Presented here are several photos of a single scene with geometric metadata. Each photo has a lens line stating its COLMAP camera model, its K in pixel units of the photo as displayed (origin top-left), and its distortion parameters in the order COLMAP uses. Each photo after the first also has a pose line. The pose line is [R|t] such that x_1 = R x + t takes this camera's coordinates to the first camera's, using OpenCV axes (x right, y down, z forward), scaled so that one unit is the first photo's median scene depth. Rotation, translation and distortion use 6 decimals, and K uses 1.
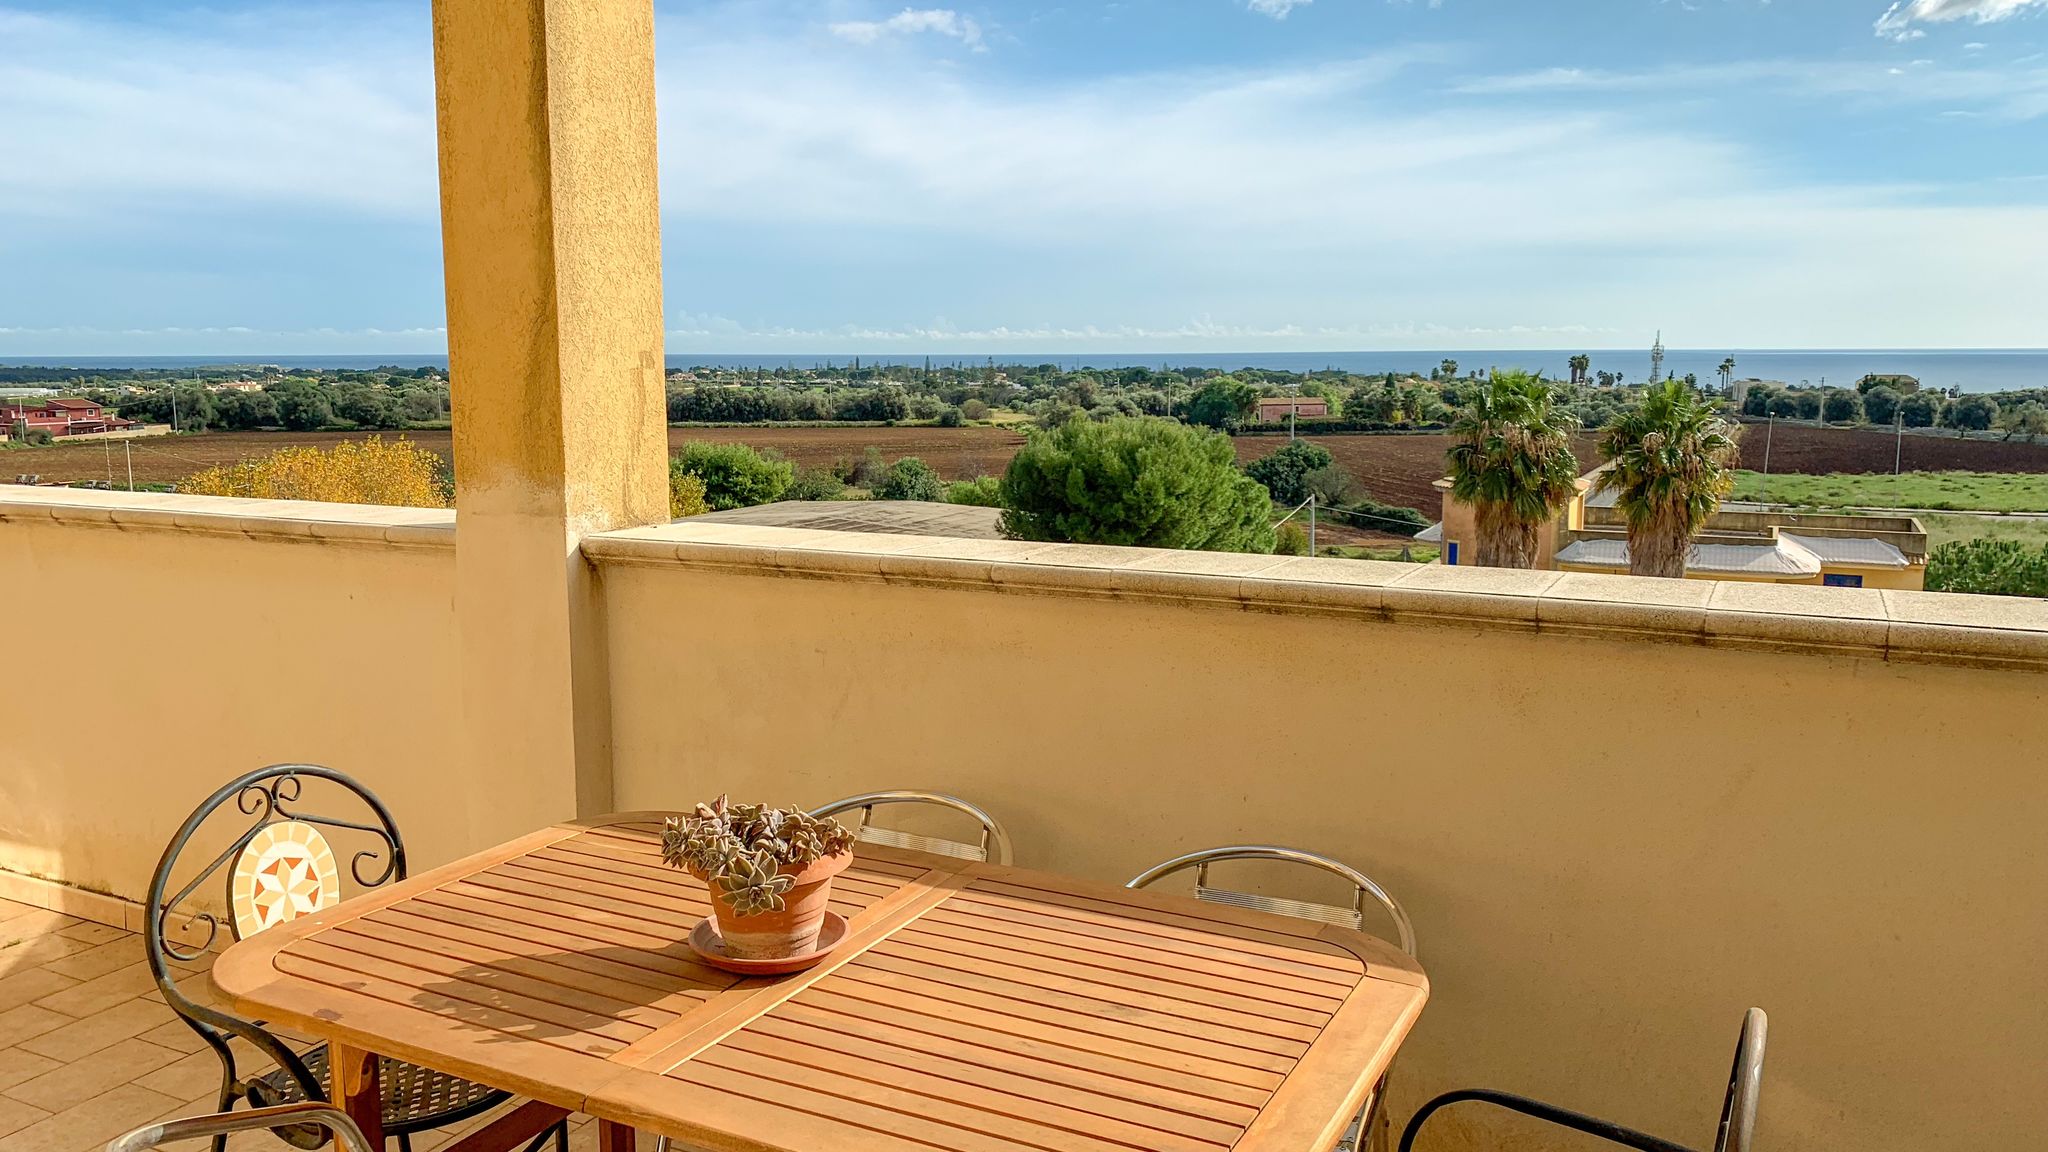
lens RADIAL K [[1566.8, 0, 1024.0], [0, 1566.8, 576.0], [0, 0, 1]] dist [-0.041161, 0.003639]
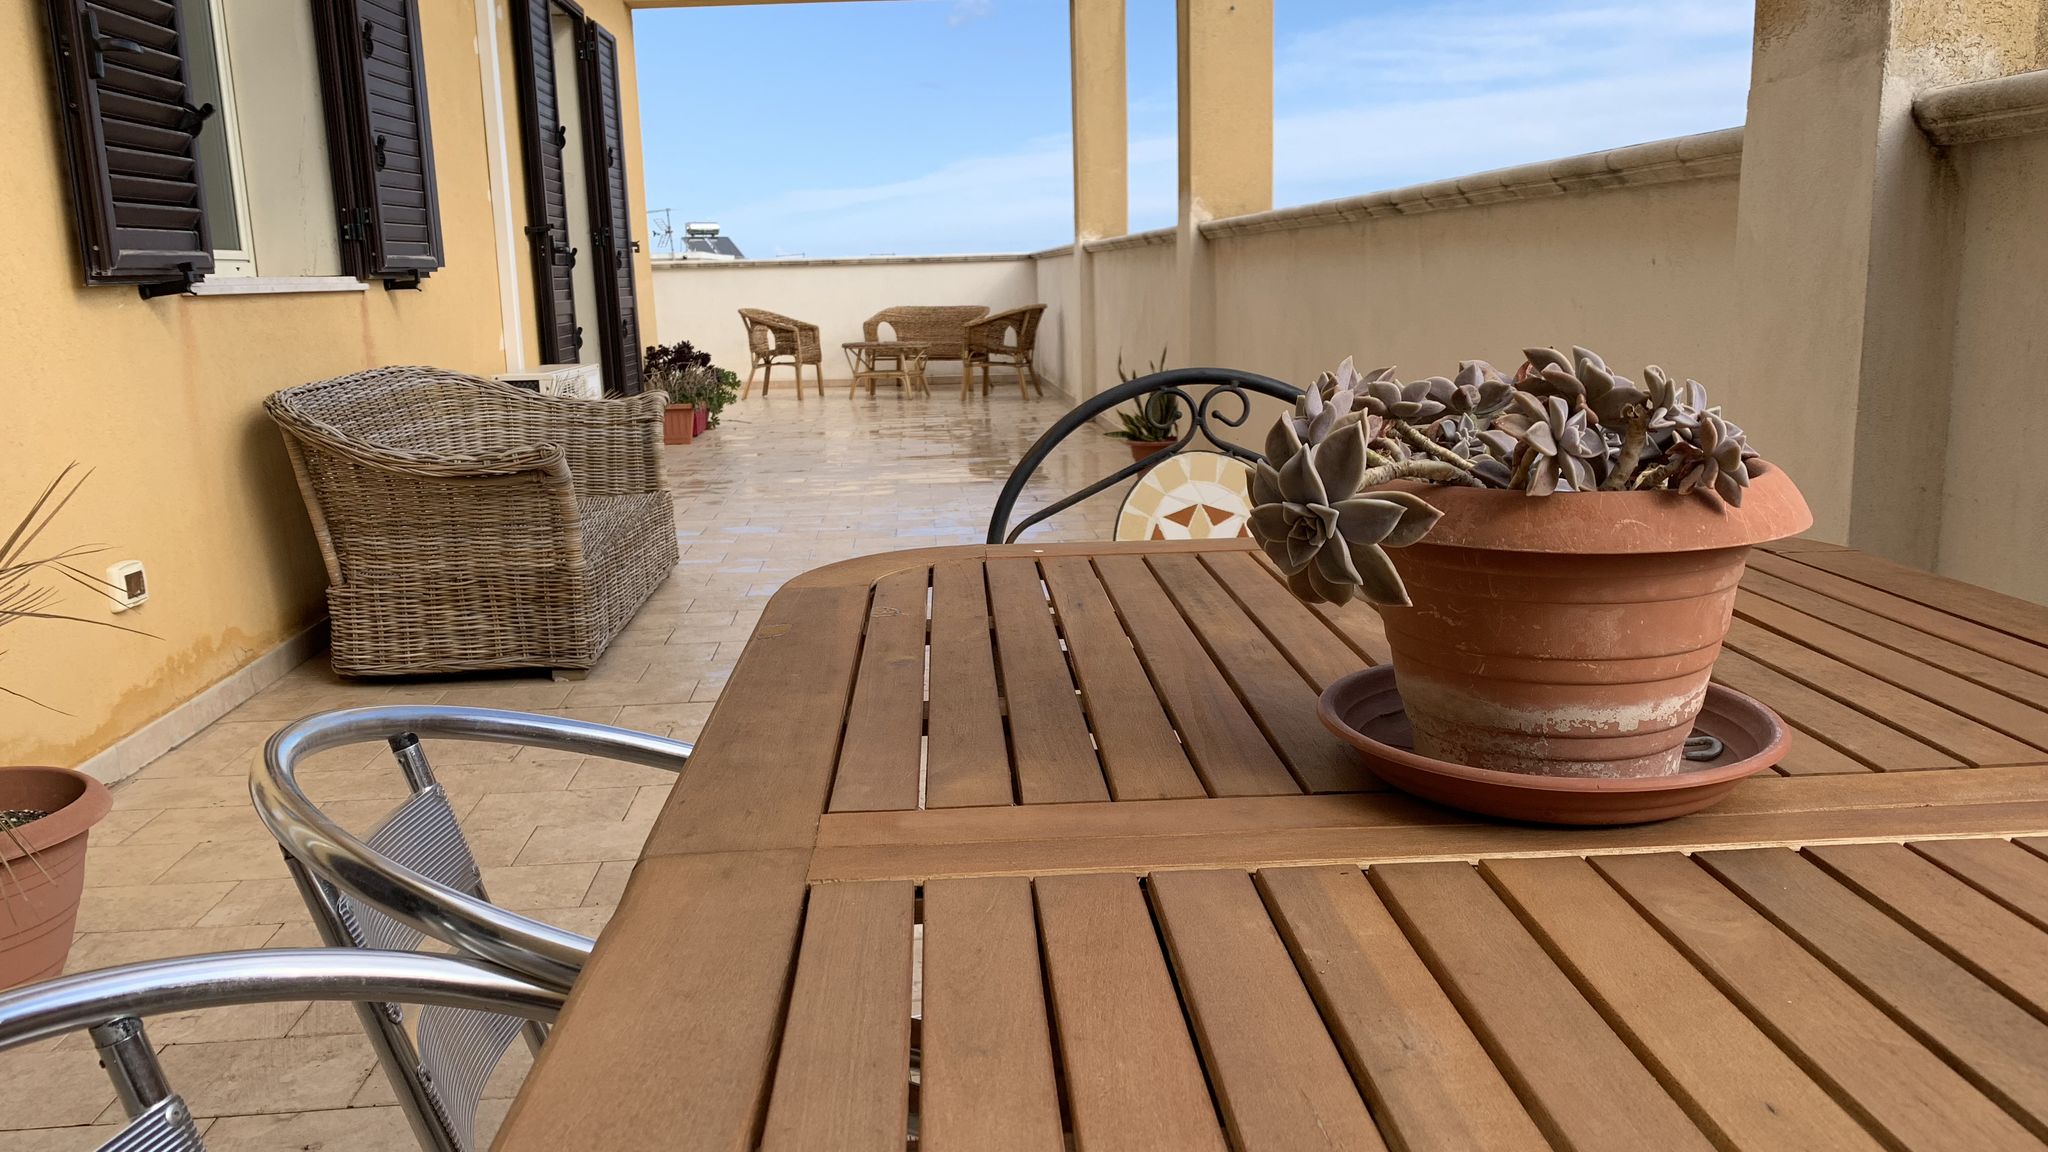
lens RADIAL K [[1559.2, 0, 1024.0], [0, 1559.2, 576.0], [0, 0, 1]] dist [0.003449, 0.001028]
pose [[0.513129, 0.158687, -0.843514, 0.041602], [-0.105452, 0.986971, 0.121526, 0.109495], [0.851809, 0.026592, 0.523178, 0.461992]]
